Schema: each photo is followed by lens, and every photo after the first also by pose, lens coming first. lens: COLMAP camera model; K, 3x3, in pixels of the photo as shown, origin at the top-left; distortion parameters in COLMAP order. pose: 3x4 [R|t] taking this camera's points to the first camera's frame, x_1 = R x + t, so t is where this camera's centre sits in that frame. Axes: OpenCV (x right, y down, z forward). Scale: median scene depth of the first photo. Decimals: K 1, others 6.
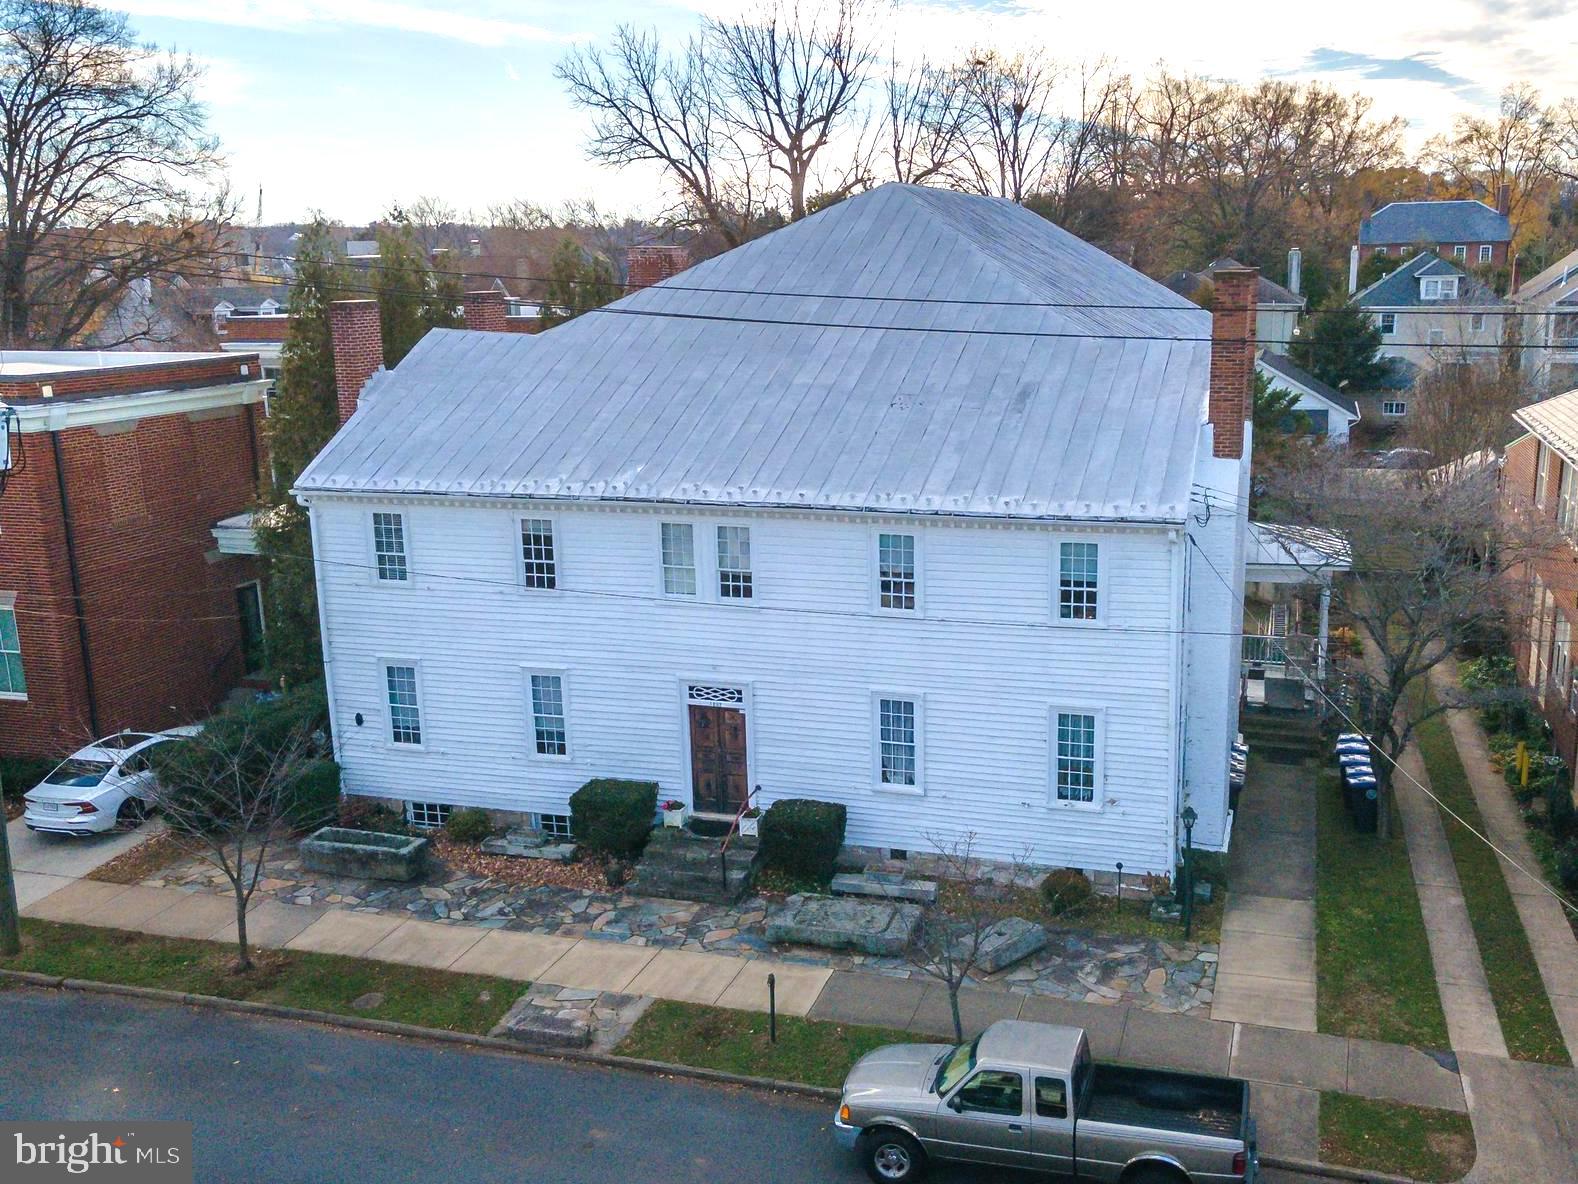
lens RADIAL K [[1472.2, 0, 881.8], [0, 1472.2, 621.7], [0, 0, 1]] dist [0.036852, -0.012446]
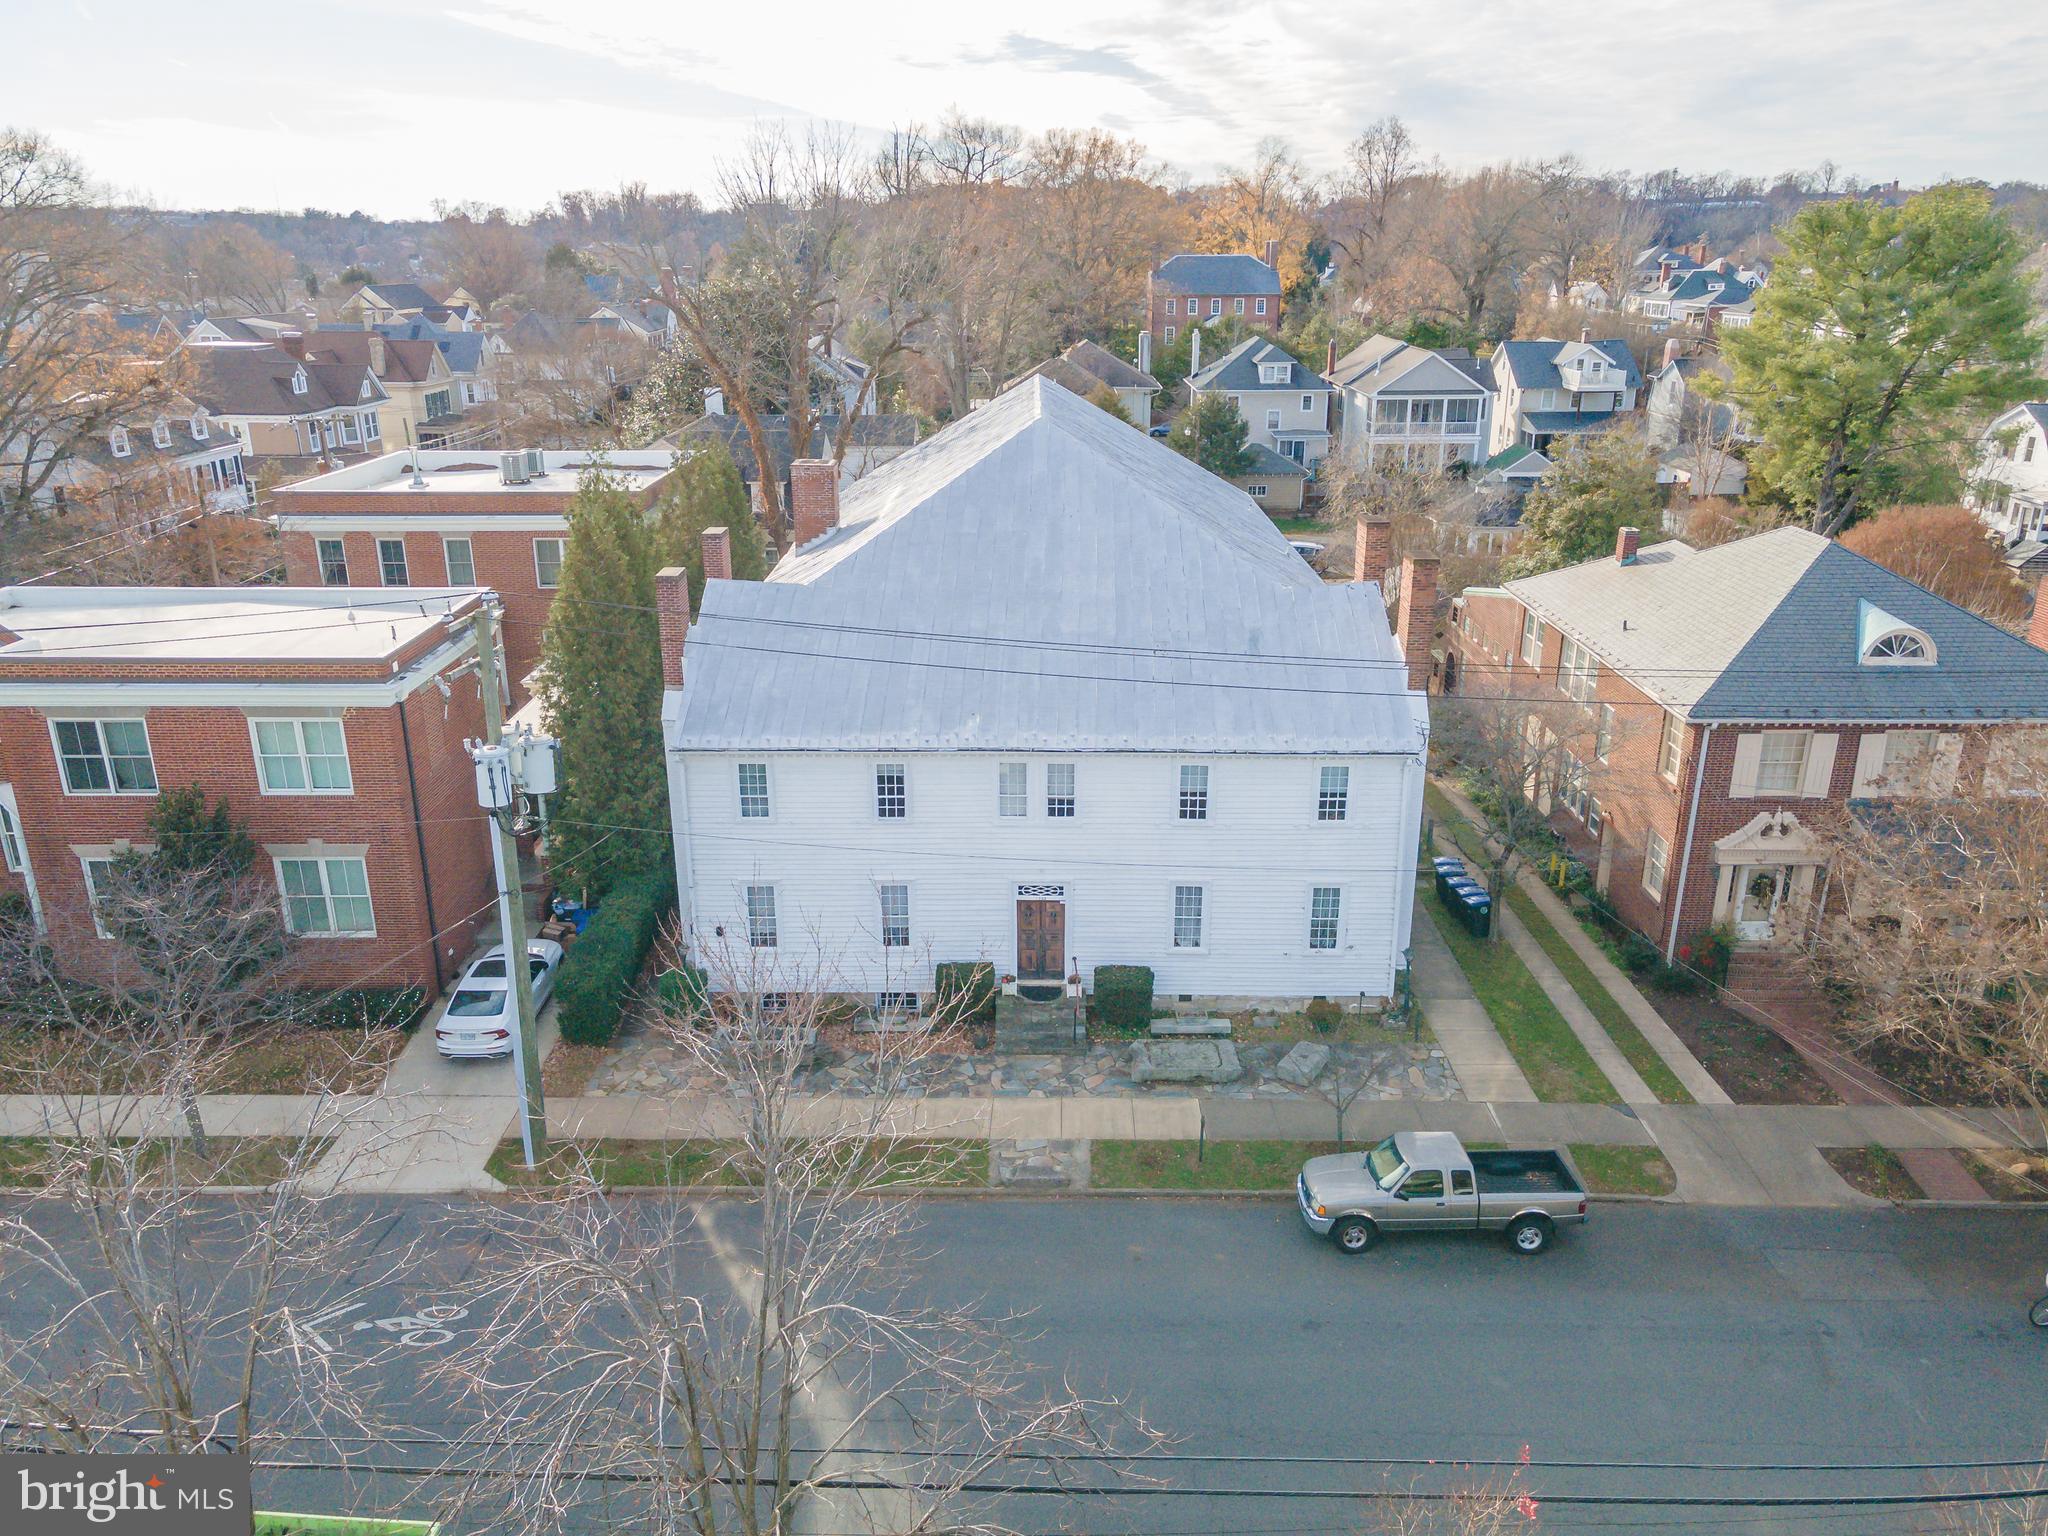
lens RADIAL K [[1464.2, 0, 1024.0], [0, 1464.2, 768.0], [0, 0, 1]] dist [0.033852, -0.001371]
pose [[0.964316, -0.077569, 0.253137, -0.441382], [0.053572, 0.993508, 0.100361, -0.184971], [-0.259278, -0.083219, 0.962211, -0.206684]]
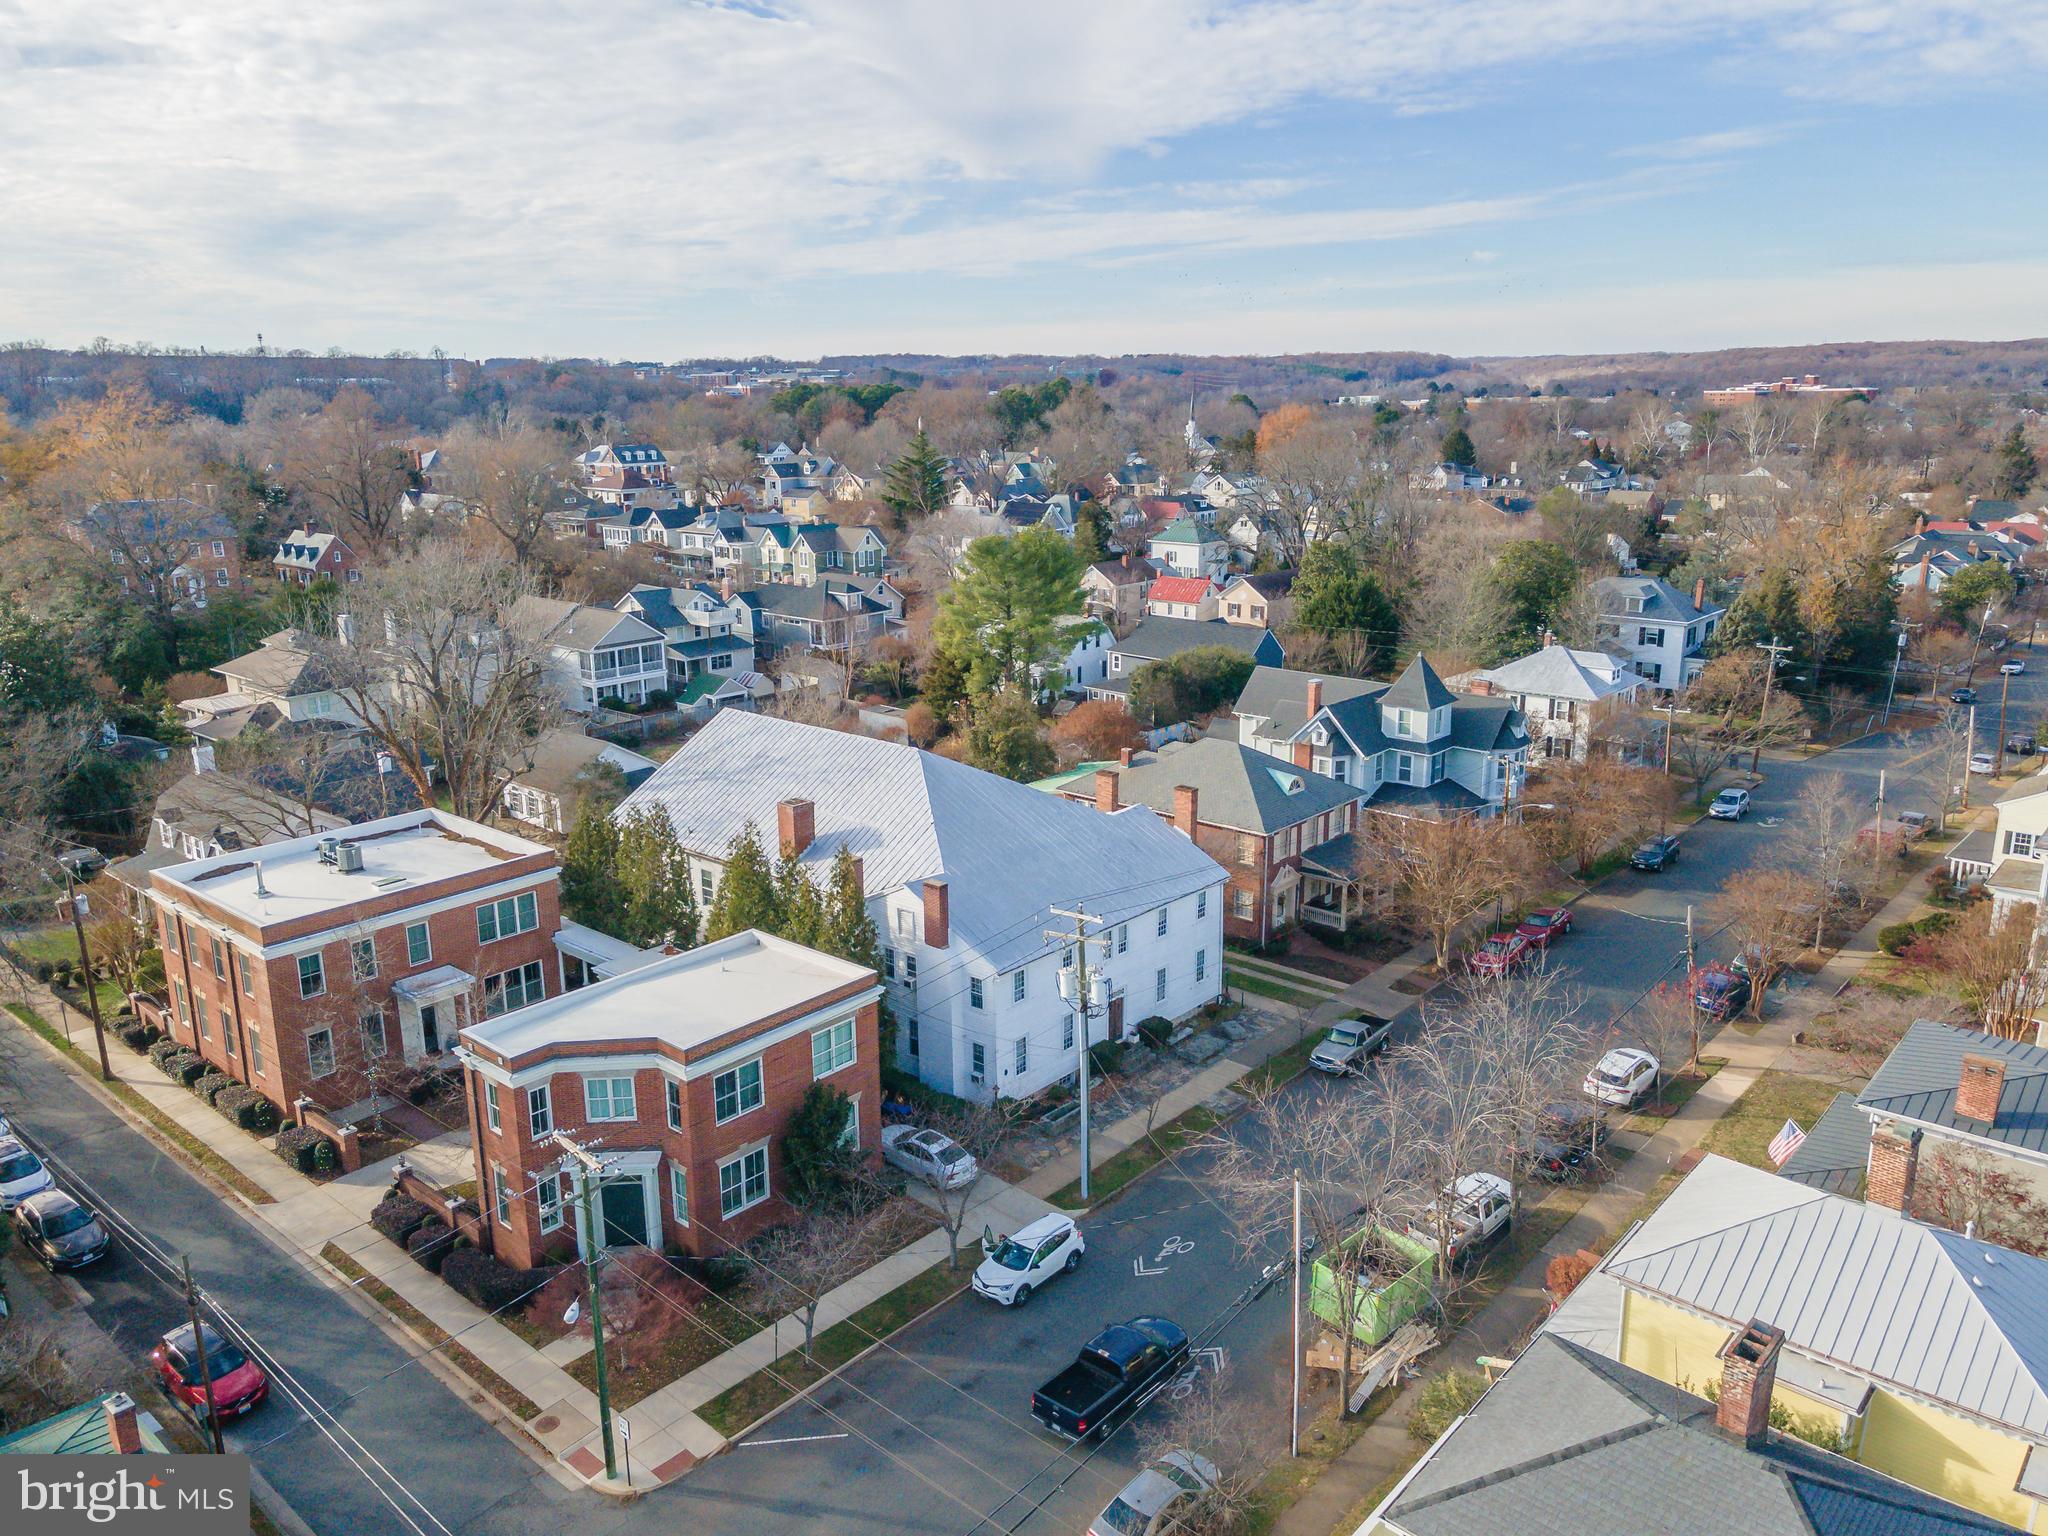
lens RADIAL K [[1464.2, 0, 1024.0], [0, 1464.2, 768.0], [0, 0, 1]] dist [0.033852, -0.001371]
pose [[0.429760, -0.210914, 0.877964, -2.251699], [0.219049, 0.967643, 0.125234, -0.656670], [-0.875970, 0.138497, 0.462055, -0.045705]]
